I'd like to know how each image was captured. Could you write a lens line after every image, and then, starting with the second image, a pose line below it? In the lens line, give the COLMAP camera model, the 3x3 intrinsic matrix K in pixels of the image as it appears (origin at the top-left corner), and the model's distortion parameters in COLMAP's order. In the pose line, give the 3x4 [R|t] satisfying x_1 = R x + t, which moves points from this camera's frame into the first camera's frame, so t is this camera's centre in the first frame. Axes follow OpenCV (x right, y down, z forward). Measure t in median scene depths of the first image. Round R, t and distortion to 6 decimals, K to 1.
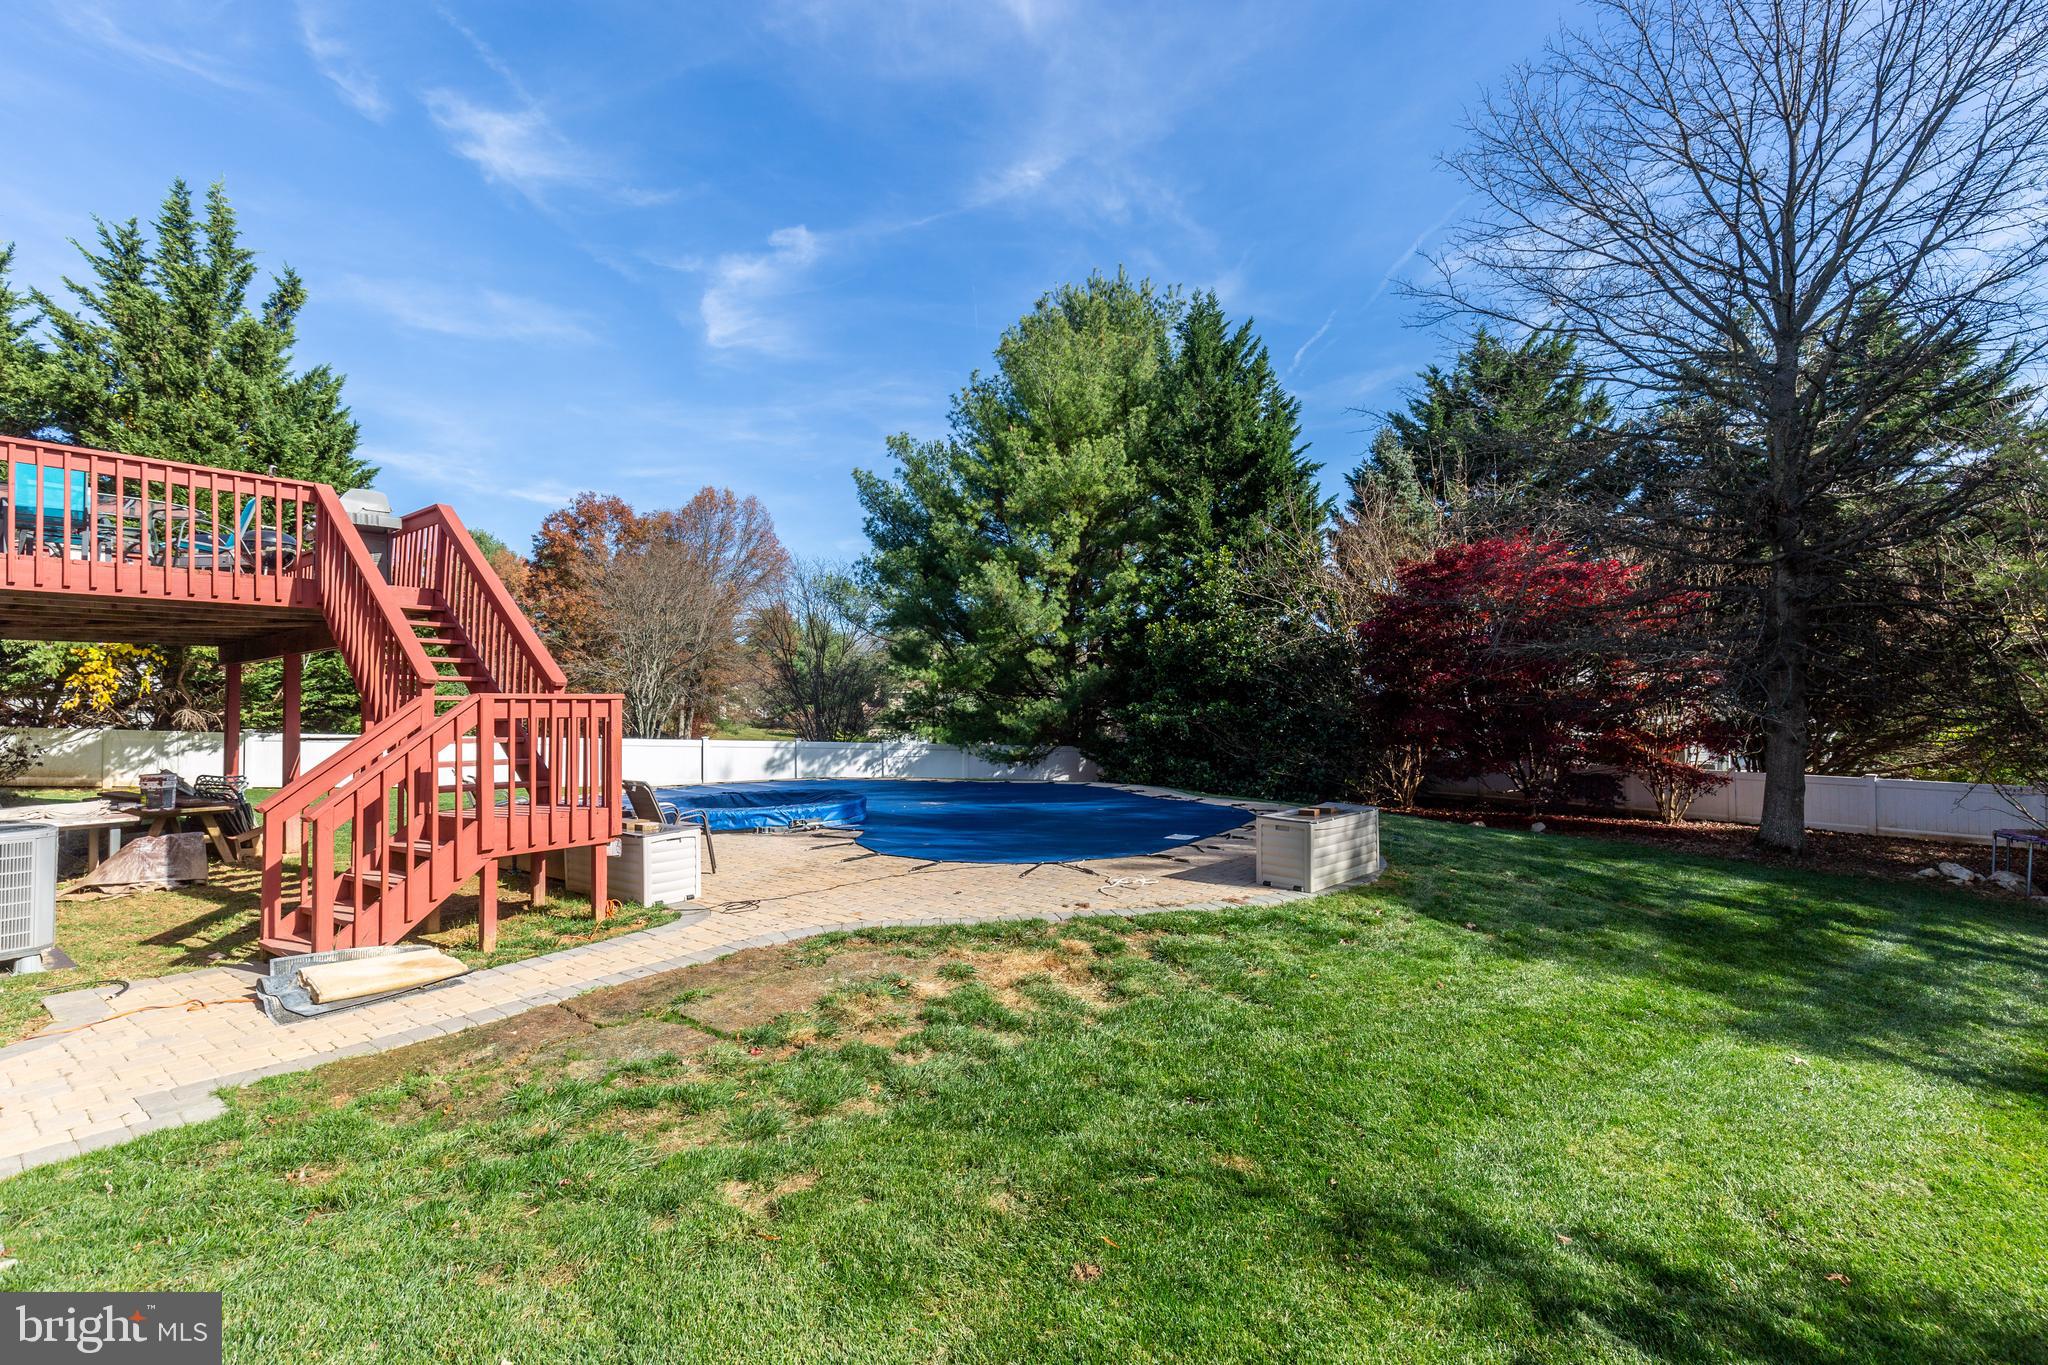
lens RADIAL K [[930.3, 0, 976.5], [0, 930.3, 682.6], [0, 0, 1]] dist [-0.000575, -0.000518]
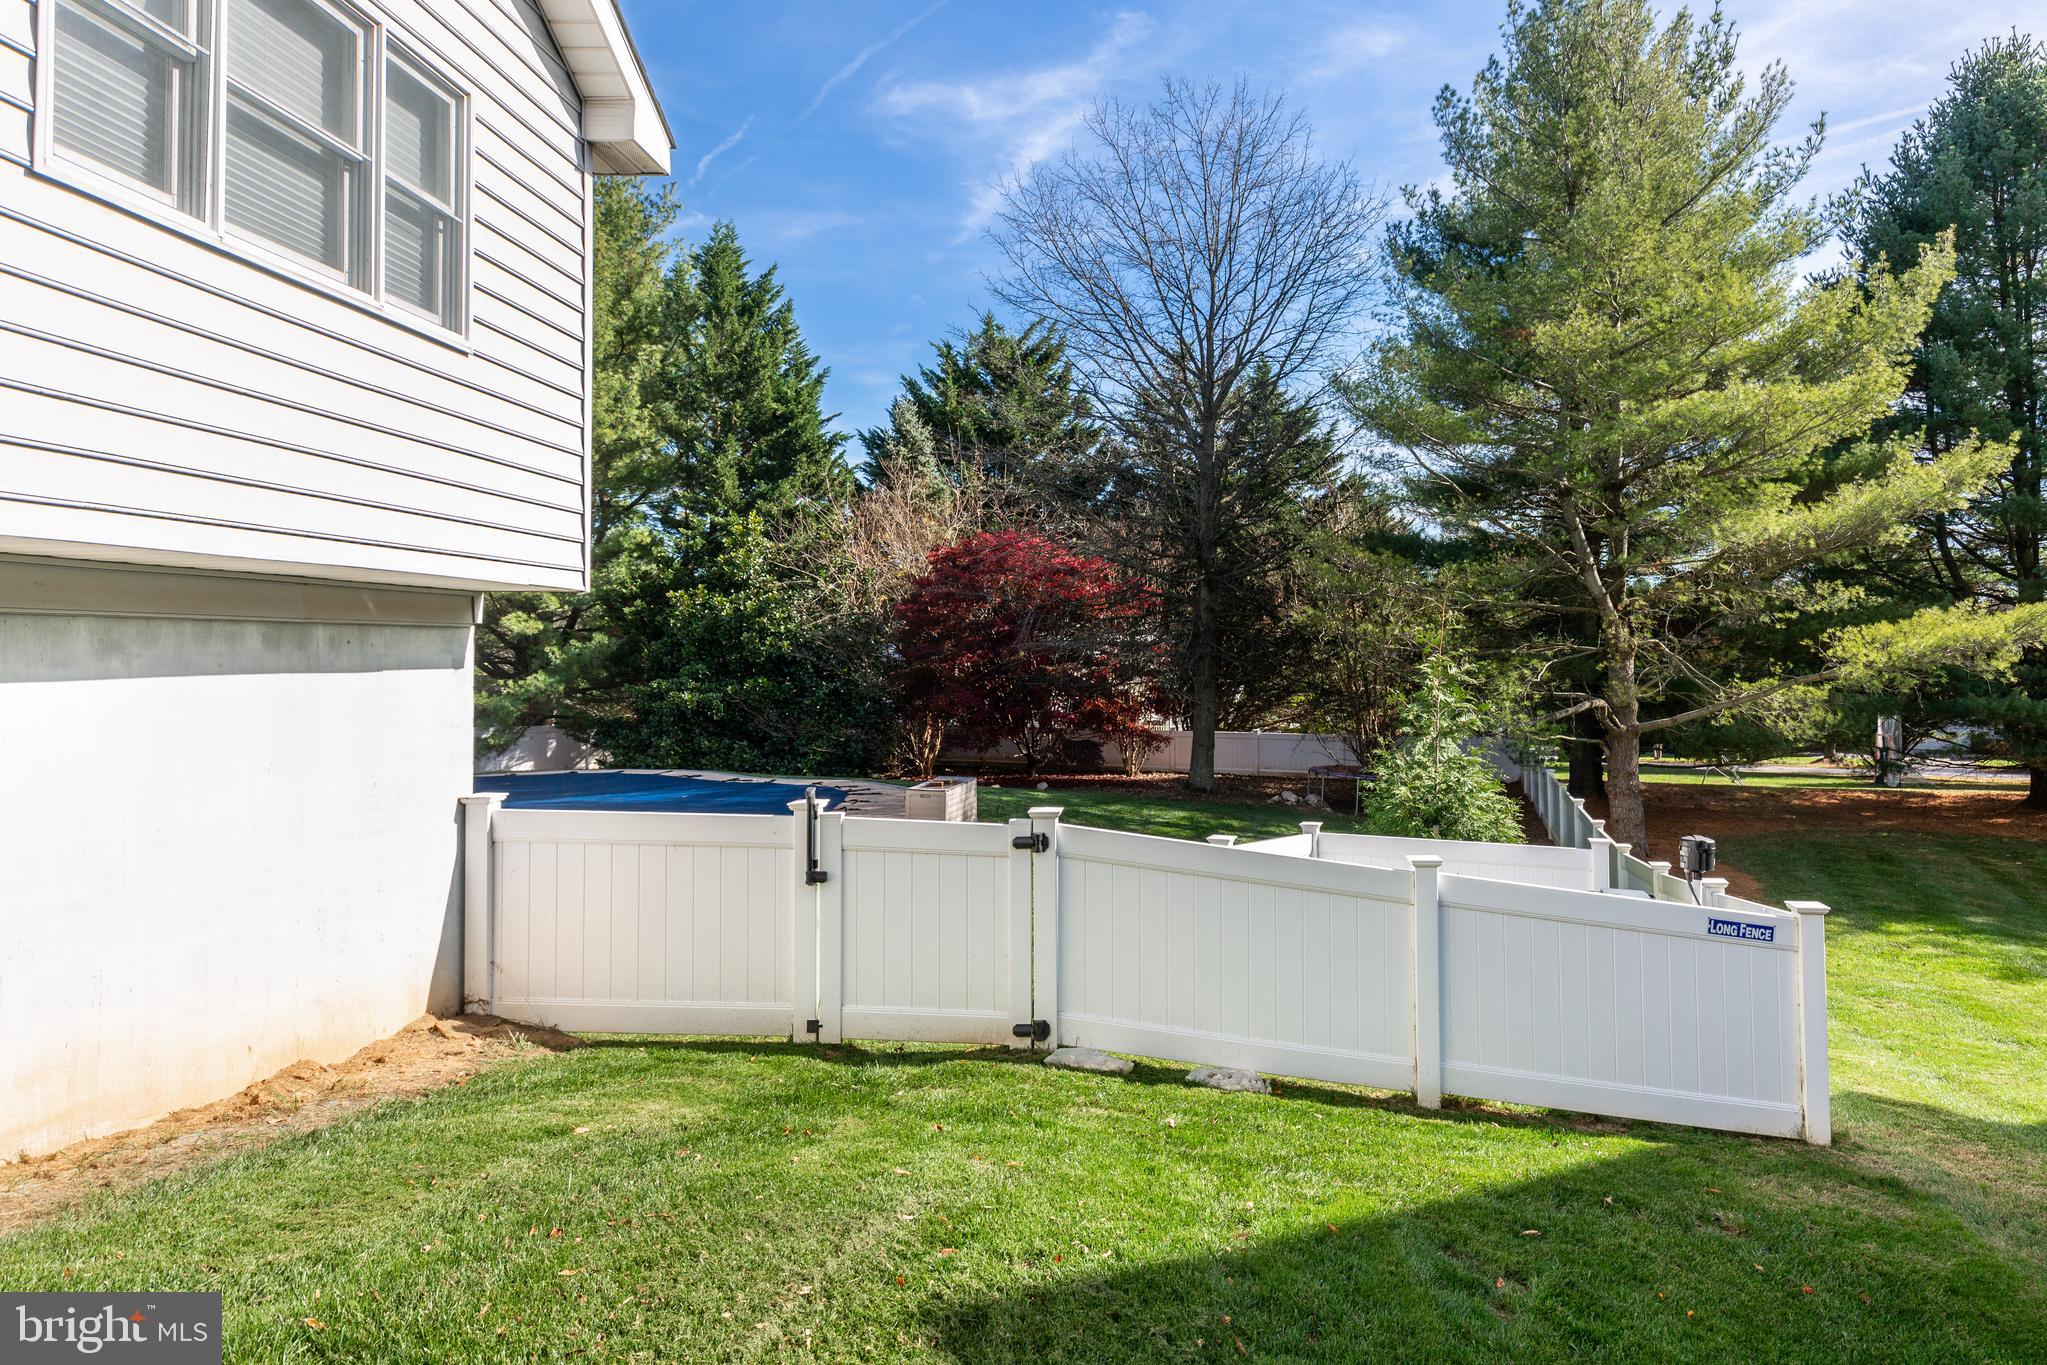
lens RADIAL K [[1284.5, 0, 1023.5], [0, 1284.5, 682.5], [0, 0, 1]] dist [-0.003886, 0.009053]
pose [[0.843493, -0.021325, 0.536717, -0.209747], [-0.005859, 0.998787, 0.048893, -0.040098], [-0.537108, -0.044386, 0.842345, -0.255592]]
